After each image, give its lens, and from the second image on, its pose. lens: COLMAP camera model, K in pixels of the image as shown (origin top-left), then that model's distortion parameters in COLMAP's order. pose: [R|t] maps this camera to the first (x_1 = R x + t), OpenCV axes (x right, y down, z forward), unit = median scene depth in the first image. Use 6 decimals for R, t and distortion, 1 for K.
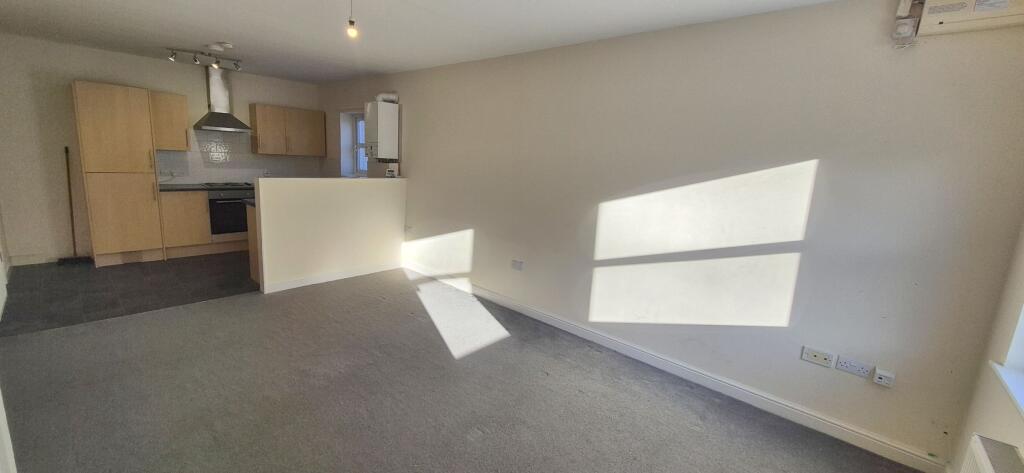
lens RADIAL K [[401.2, 0, 503.5], [0, 401.2, 232.9], [0, 0, 1]] dist [0.002263, -0.002582]
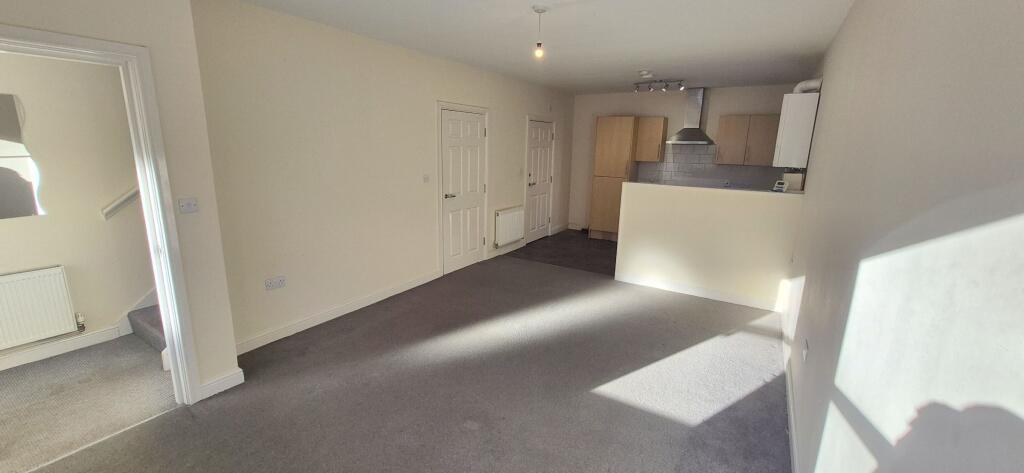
lens RADIAL K [[401.2, 0, 509.2], [0, 401.2, 234.6], [0, 0, 1]] dist [0.002263, -0.002582]
pose [[0.166502, 0.158994, -0.973138, 0.426415], [-0.194183, 0.972875, 0.125727, -0.059005], [0.966732, 0.168033, 0.192860, 0.400063]]
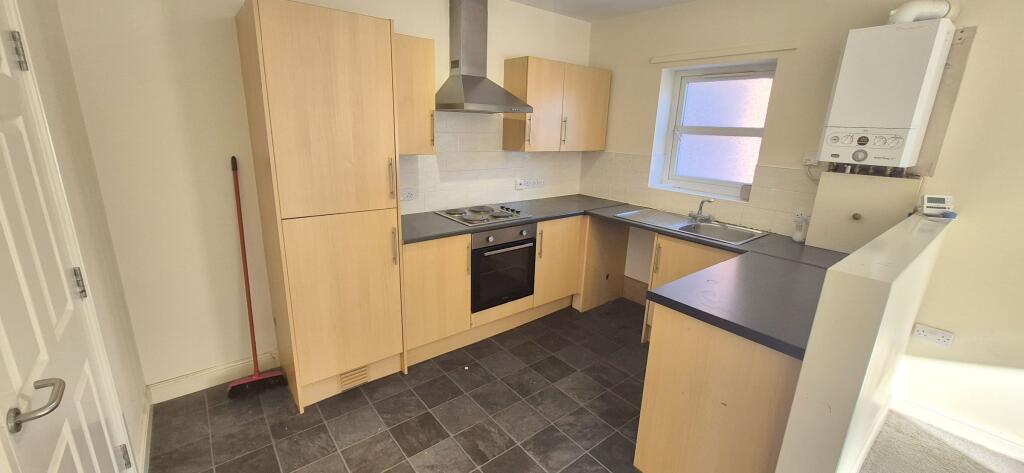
lens RADIAL K [[401.2, 0, 504.4], [0, 401.2, 230.2], [0, 0, 1]] dist [0.002263, -0.002582]
pose [[0.985809, 0.013686, -0.167311, -0.691340], [-0.003331, 0.998070, 0.062014, -0.159069], [0.167836, -0.060577, 0.983952, 0.575224]]
